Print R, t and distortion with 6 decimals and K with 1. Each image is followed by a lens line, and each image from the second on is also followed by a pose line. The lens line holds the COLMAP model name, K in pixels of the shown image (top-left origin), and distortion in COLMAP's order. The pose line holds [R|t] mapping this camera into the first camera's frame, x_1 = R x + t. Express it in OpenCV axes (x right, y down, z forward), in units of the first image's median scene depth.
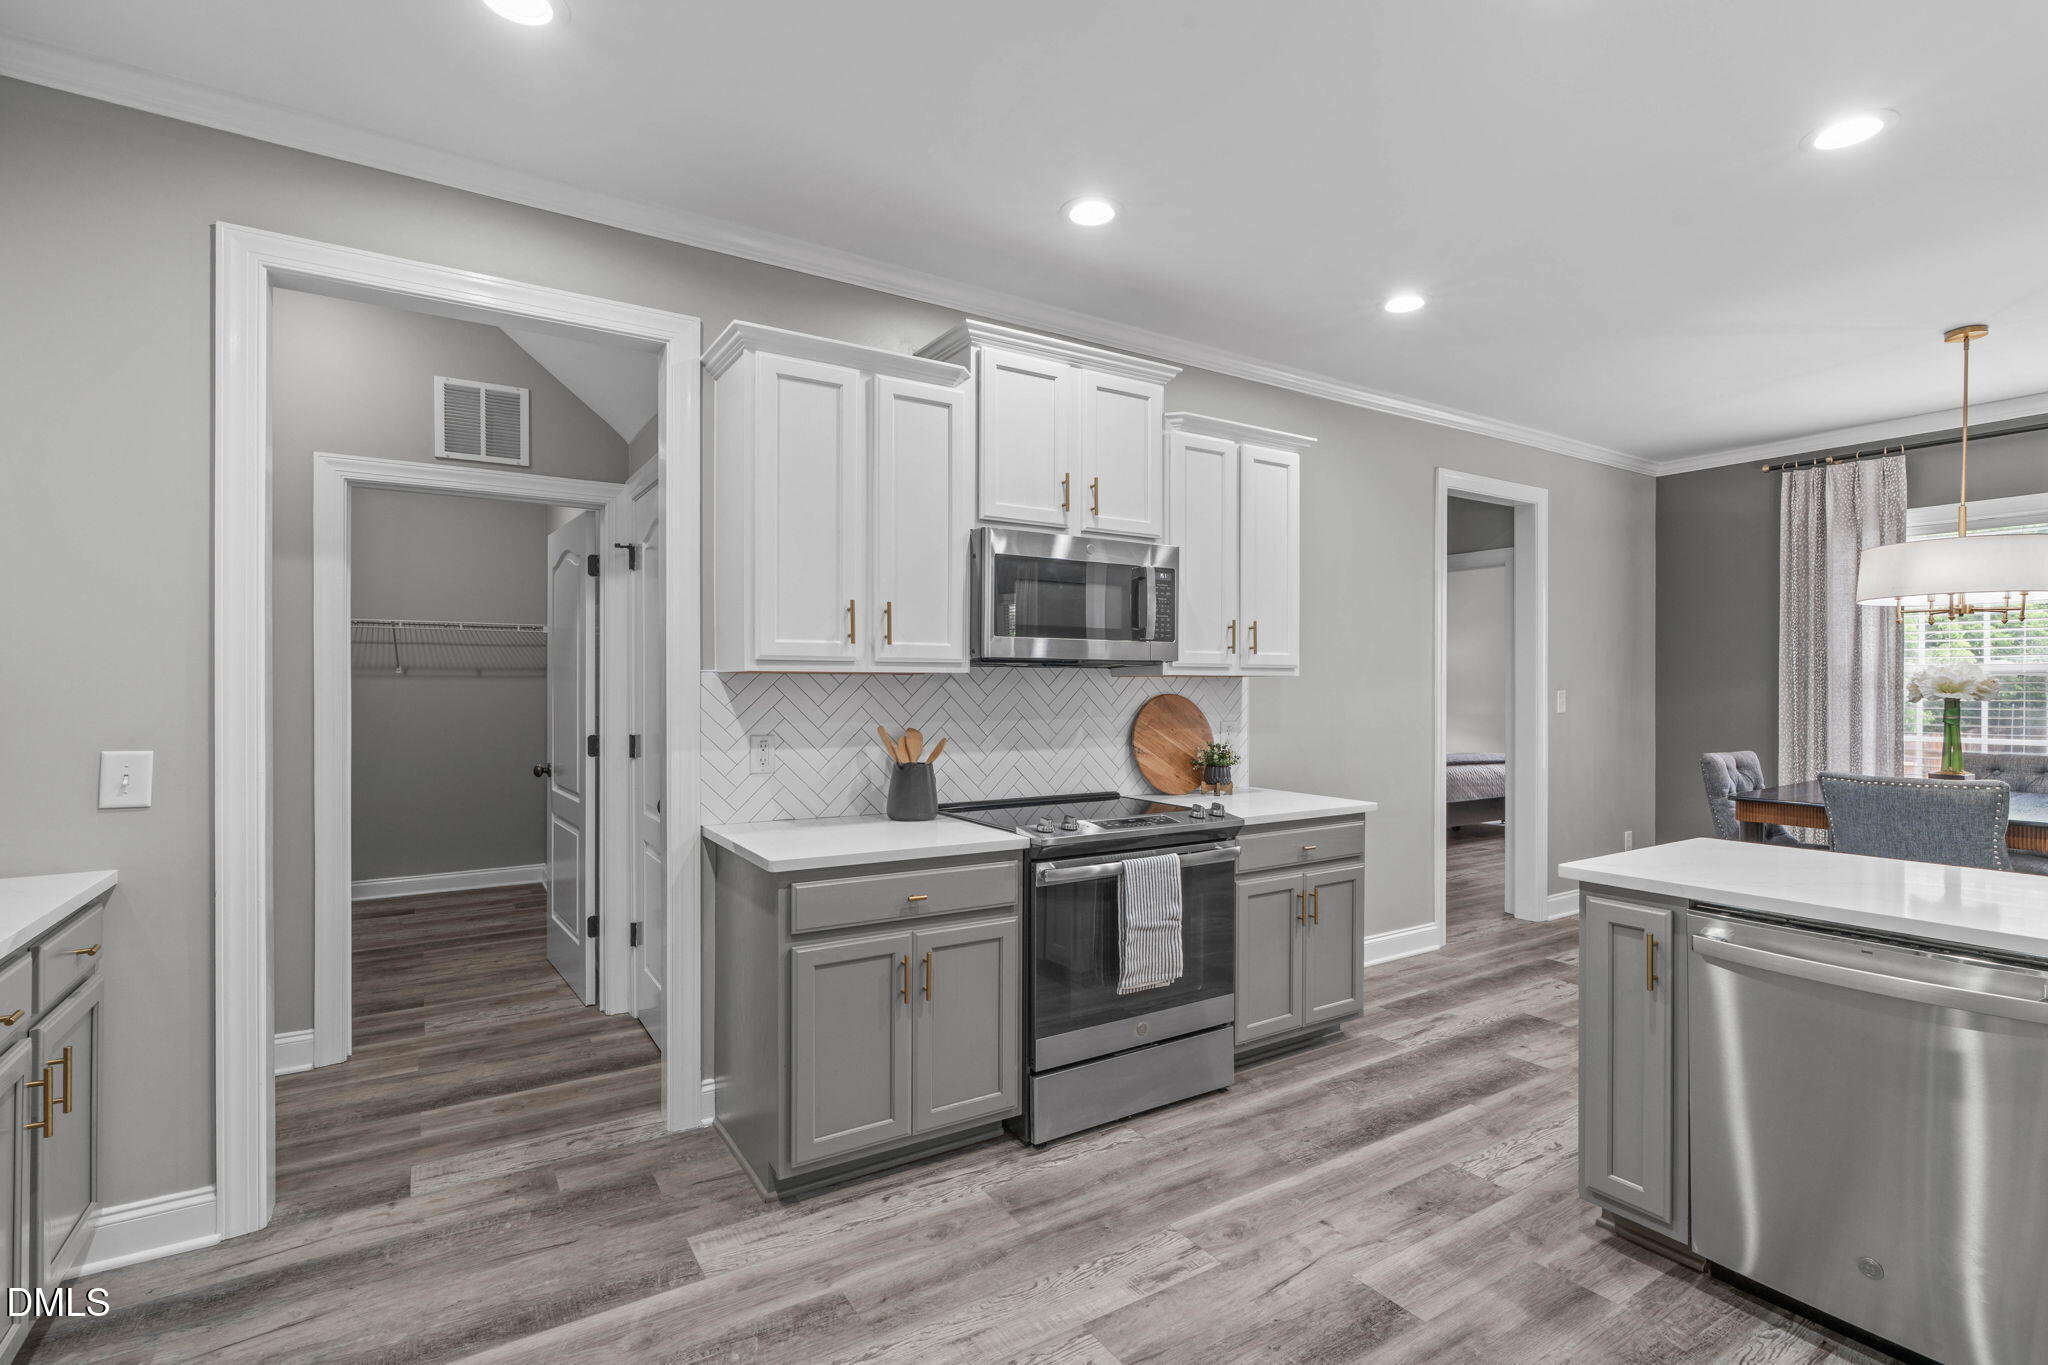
lens RADIAL K [[933.5, 0, 1011.4], [0, 933.5, 686.1], [0, 0, 1]] dist [-0.011618, 0.002650]
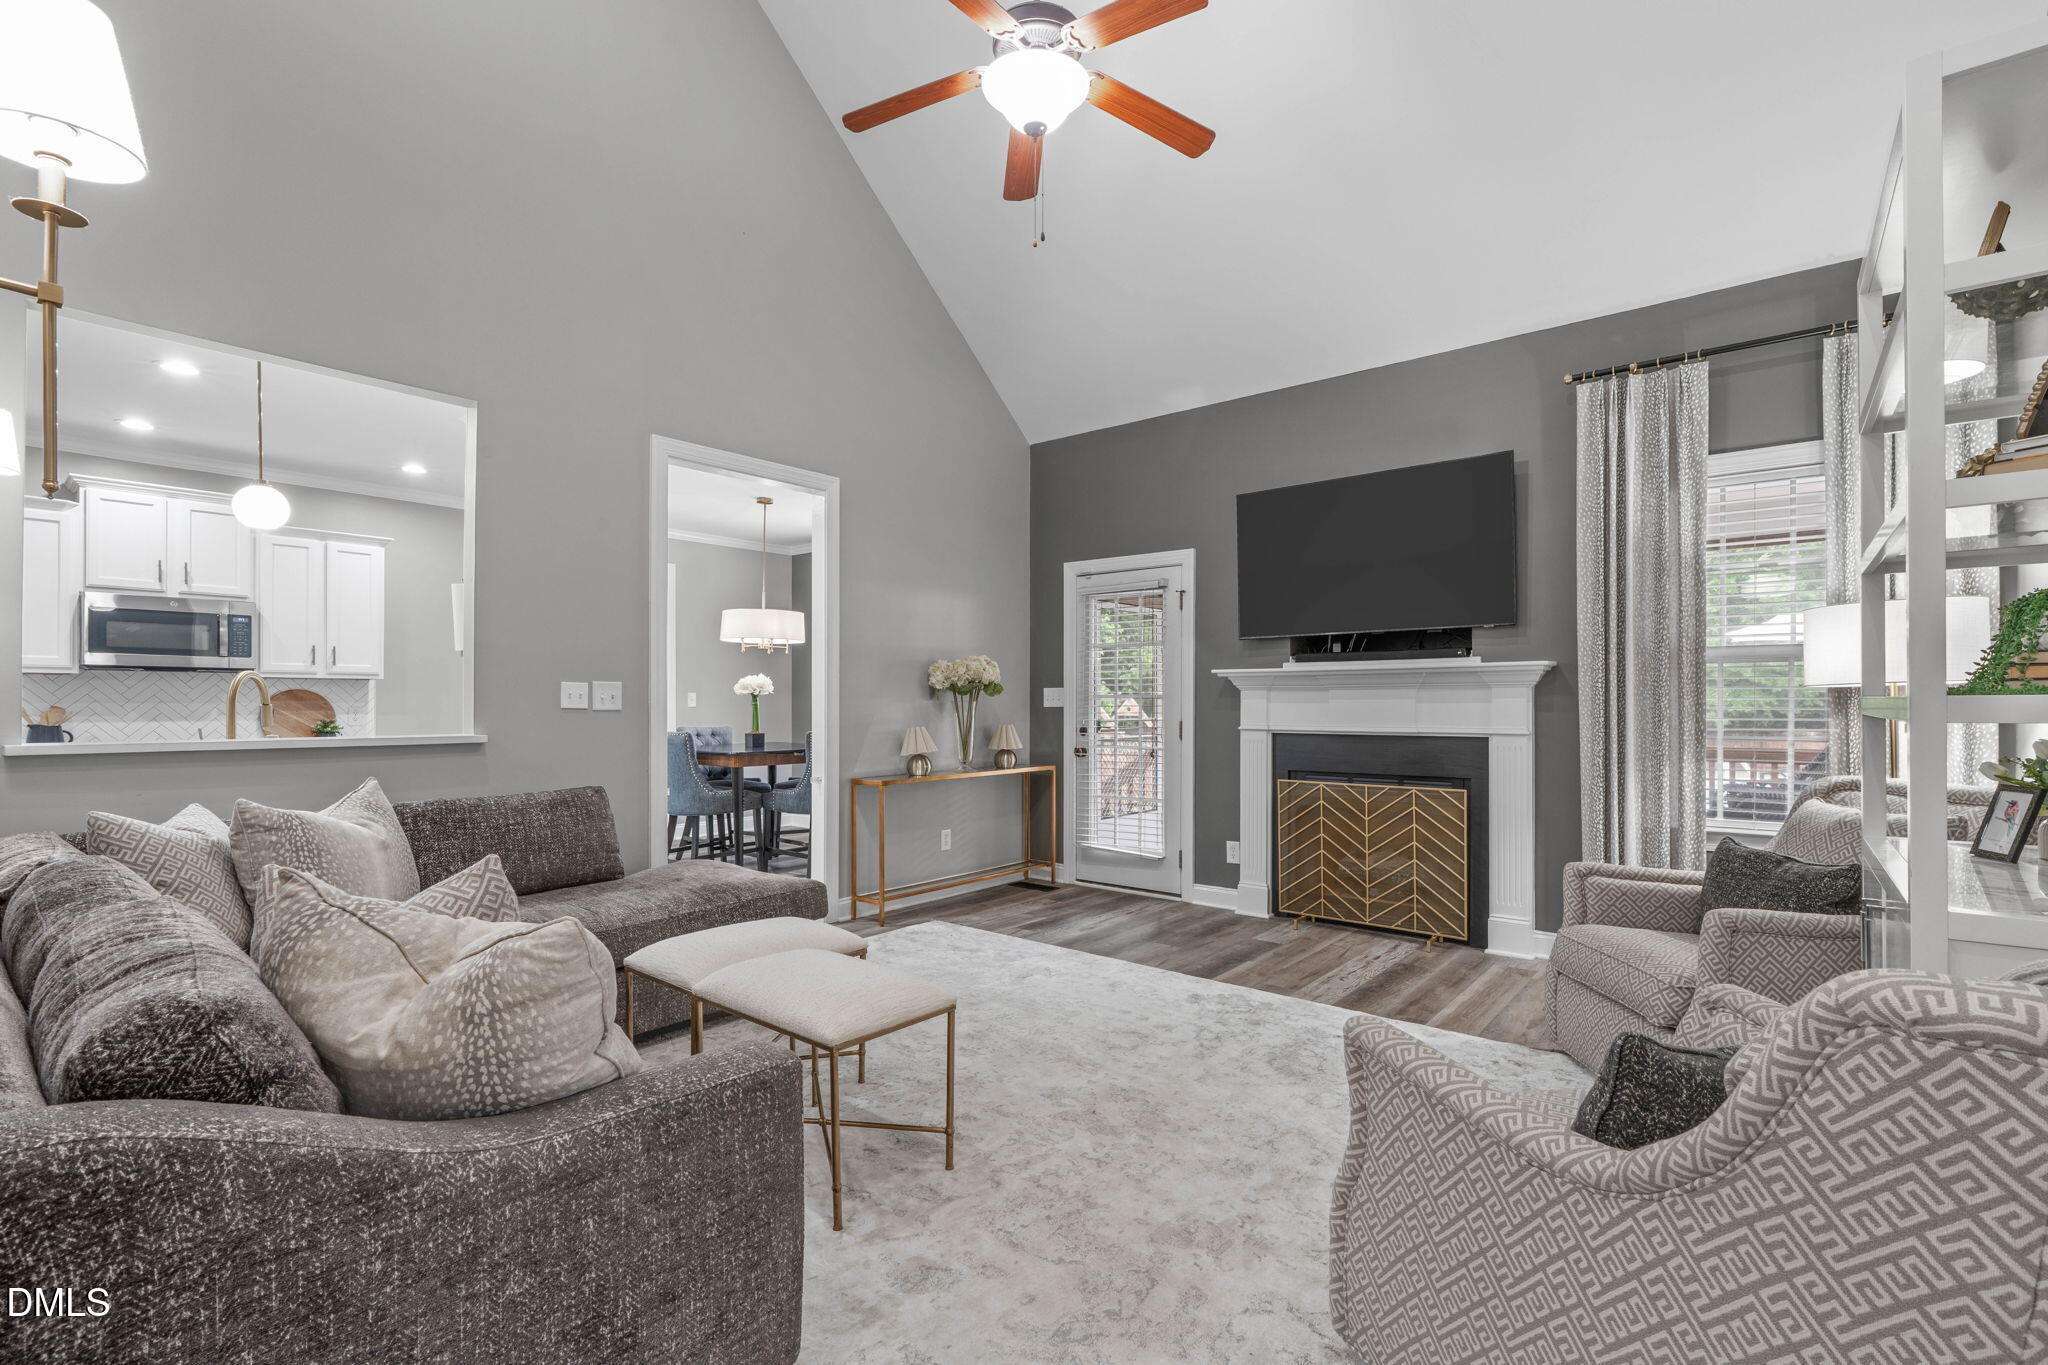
lens RADIAL K [[938.5, 0, 990.6], [0, 938.5, 704.2], [0, 0, 1]] dist [-0.009317, 0.000923]
pose [[0.954175, -0.003203, 0.299233, 0.876777], [0.005011, 0.999974, -0.005276, 0.051193], [-0.299208, 0.006533, 0.954166, -0.974507]]
